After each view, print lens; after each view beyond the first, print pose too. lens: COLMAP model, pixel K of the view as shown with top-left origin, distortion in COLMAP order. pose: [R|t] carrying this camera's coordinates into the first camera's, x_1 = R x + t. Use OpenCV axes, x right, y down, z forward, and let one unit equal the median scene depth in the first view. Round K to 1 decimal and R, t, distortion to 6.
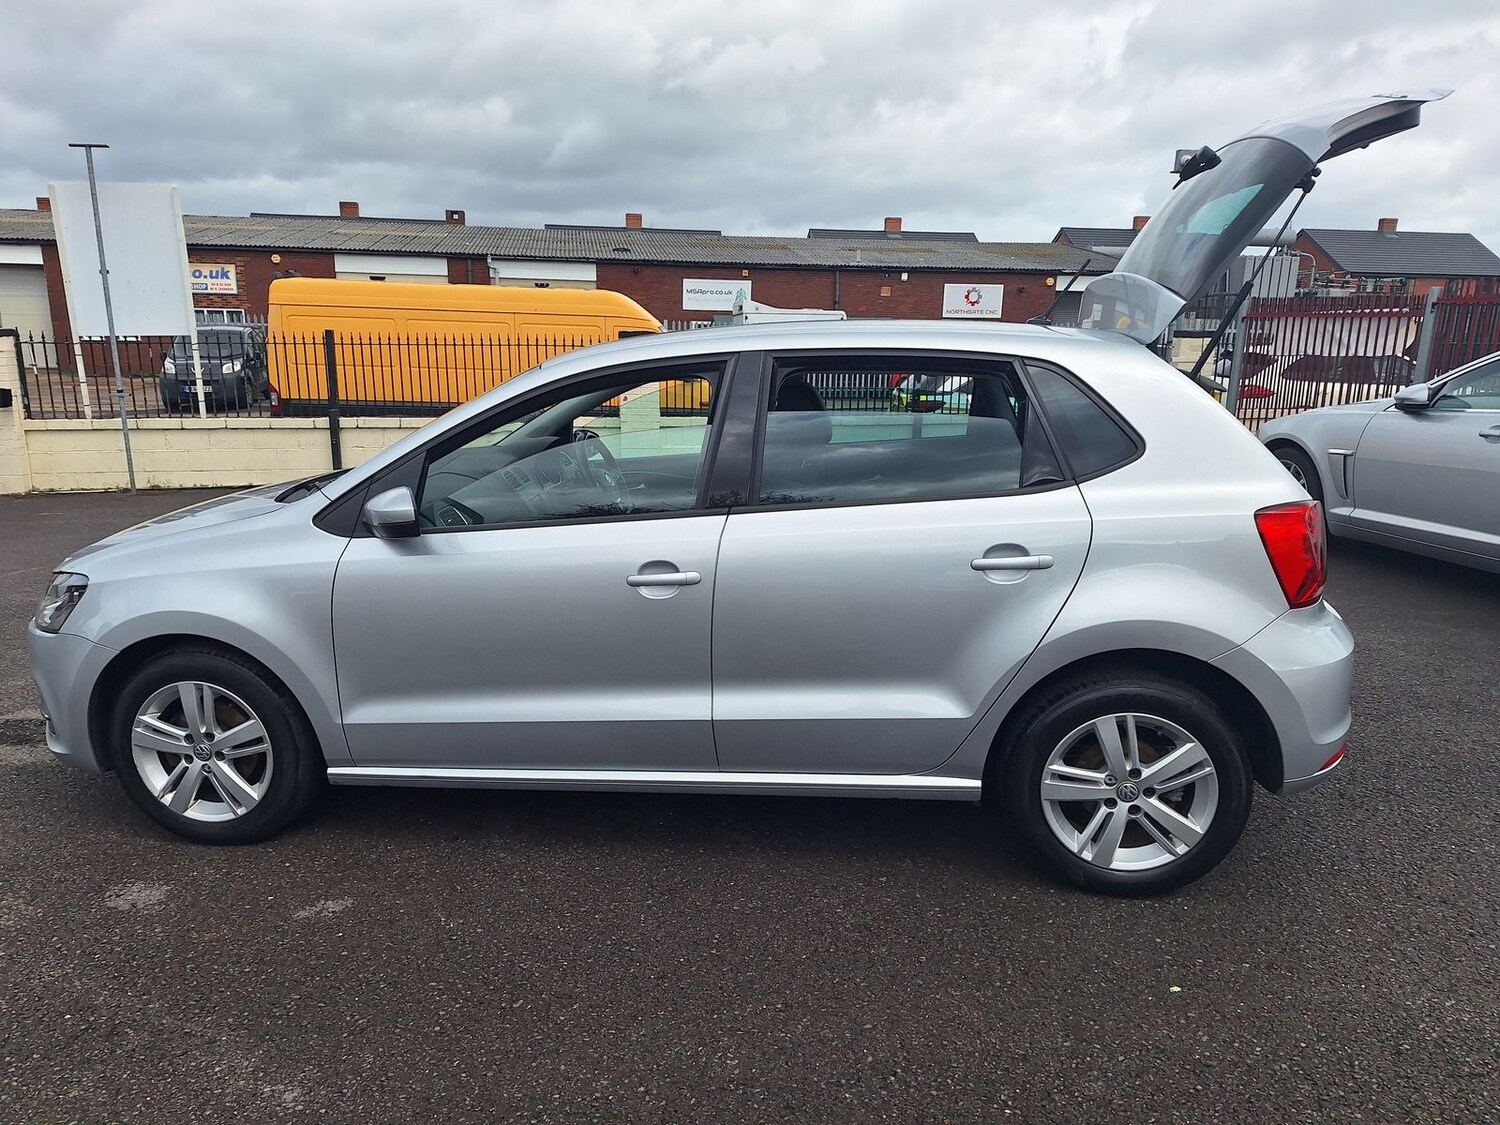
lens RADIAL K [[1025.4, 0, 735.0], [0, 1025.4, 590.7], [0, 0, 1]] dist [0.080834, -0.089768]
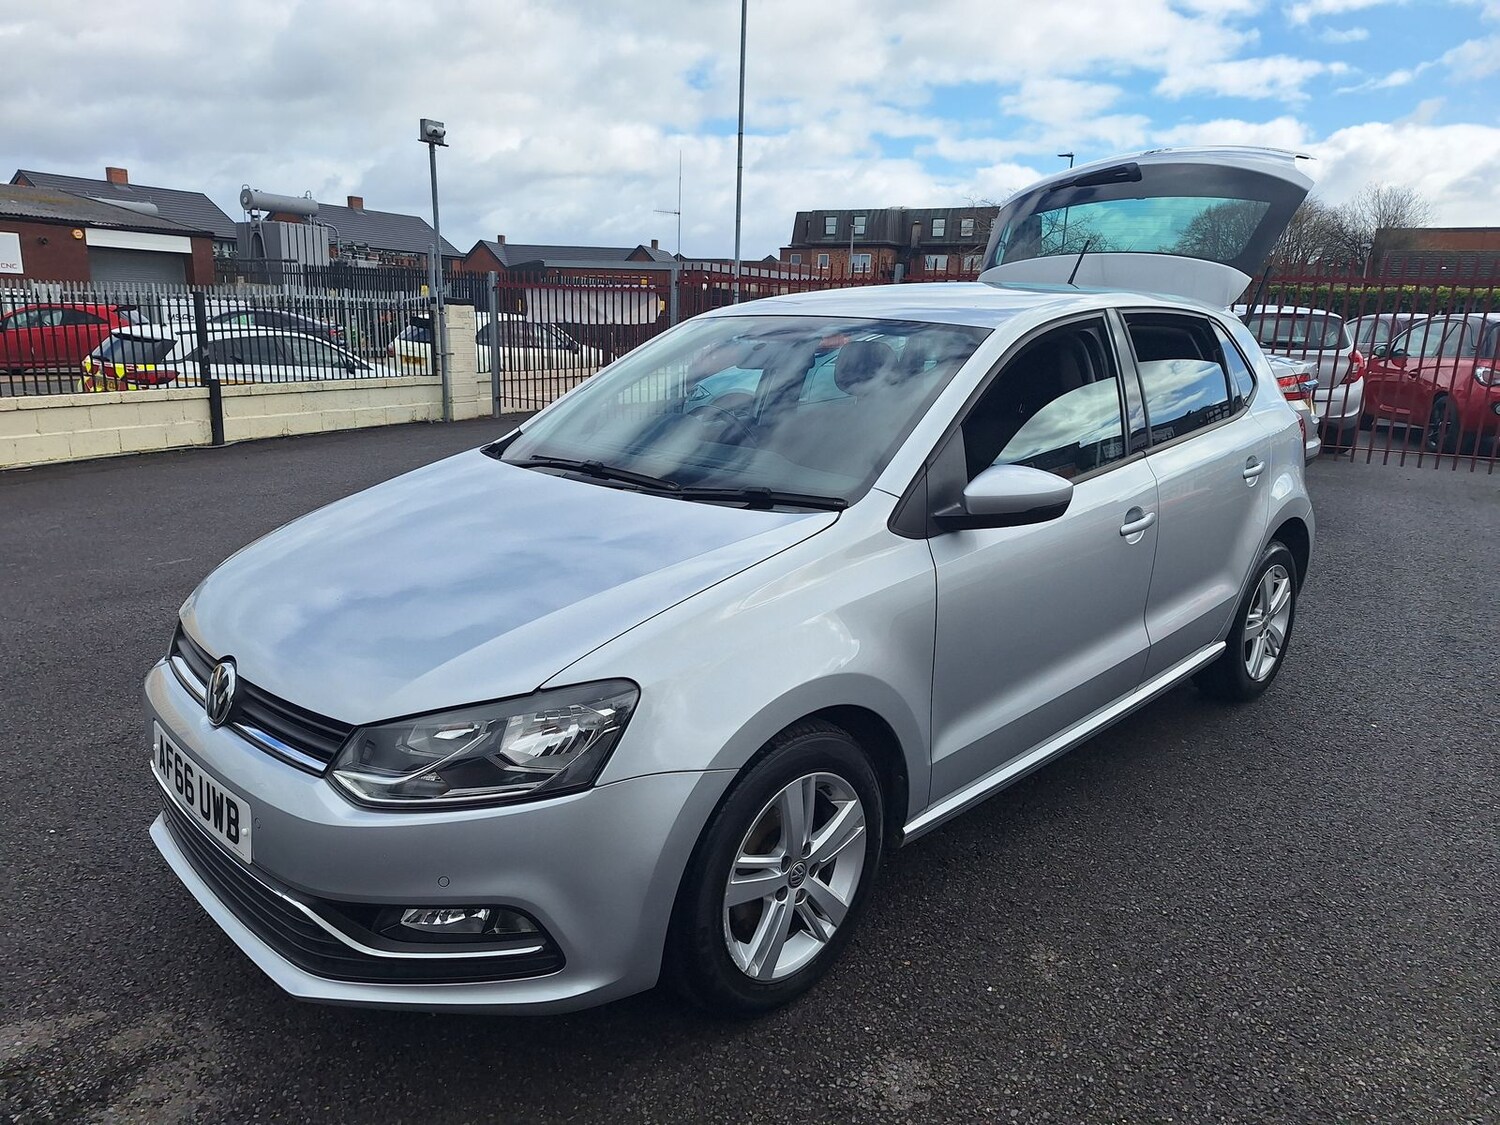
lens RADIAL K [[1031.4, 0, 743.3], [0, 1031.4, 559.6], [0, 0, 1]] dist [0.057595, -0.059072]
pose [[0.614081, -0.173078, 0.770031, -1.030424], [0.170972, 0.981663, 0.084300, -0.122030], [-0.770501, 0.079887, 0.632413, 0.554578]]
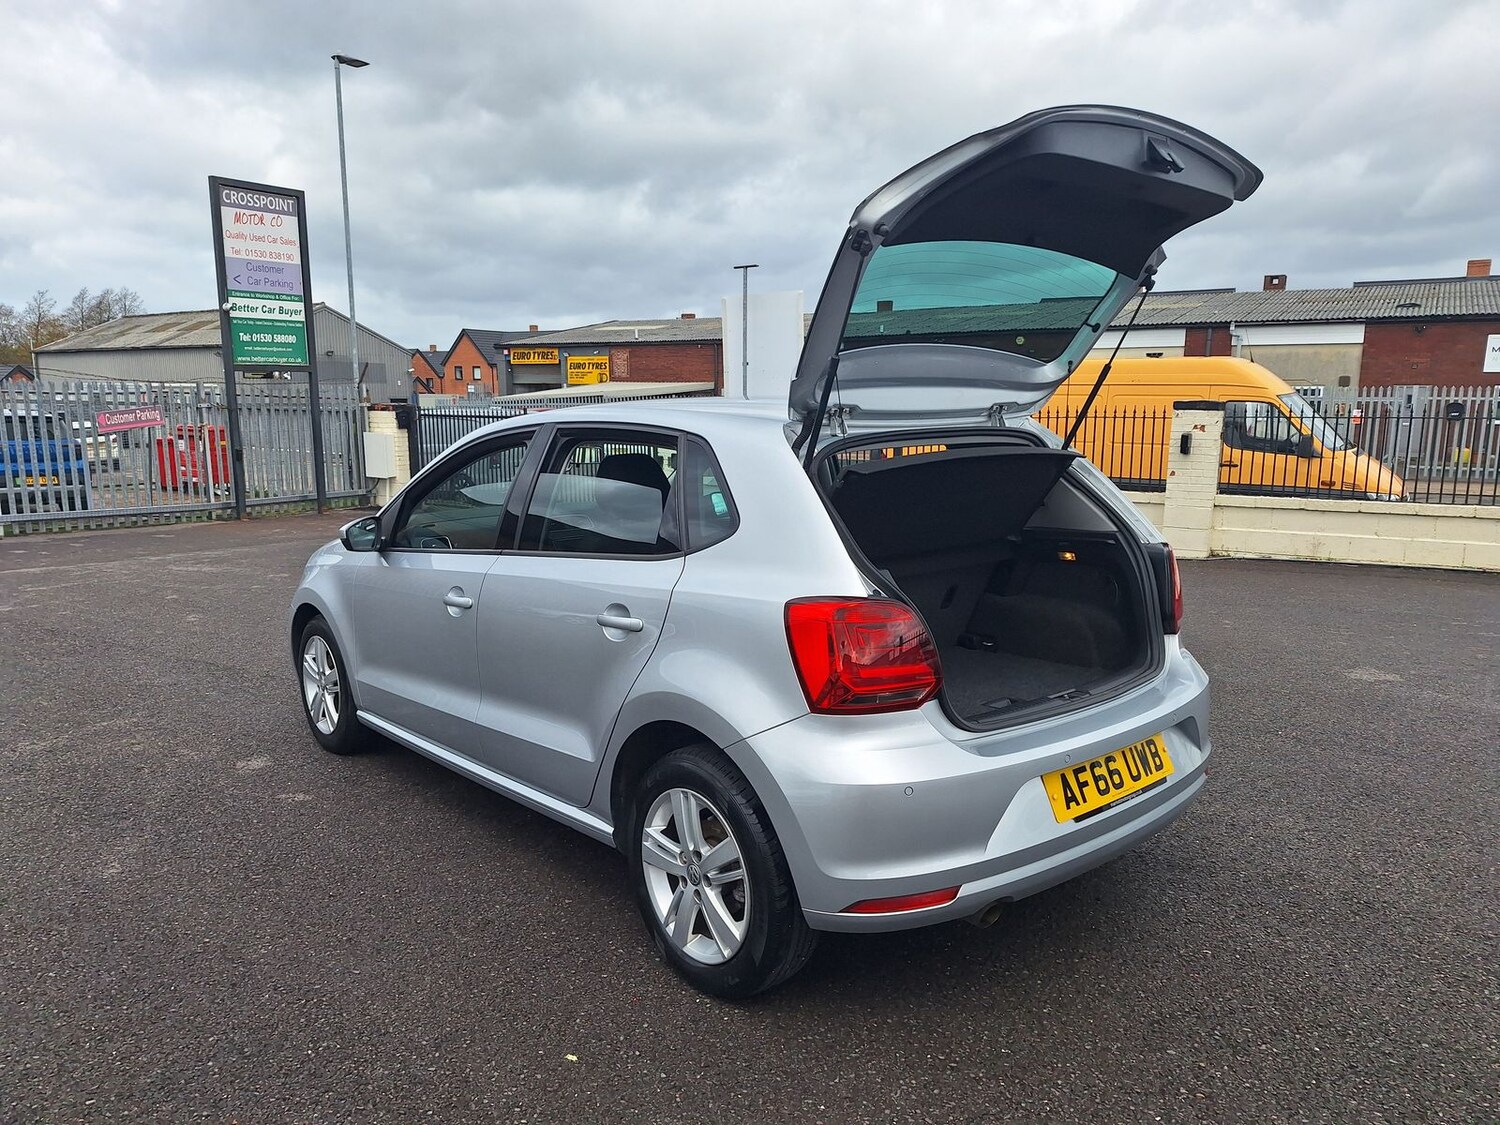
lens RADIAL K [[1035.3, 0, 723.3], [0, 1035.3, 581.4], [0, 0, 1]] dist [0.071747, -0.091137]
pose [[0.741476, 0.104155, -0.662847, 0.895248], [-0.155094, 0.987730, -0.018287, -0.055385], [0.652809, 0.116363, 0.748532, 0.226957]]
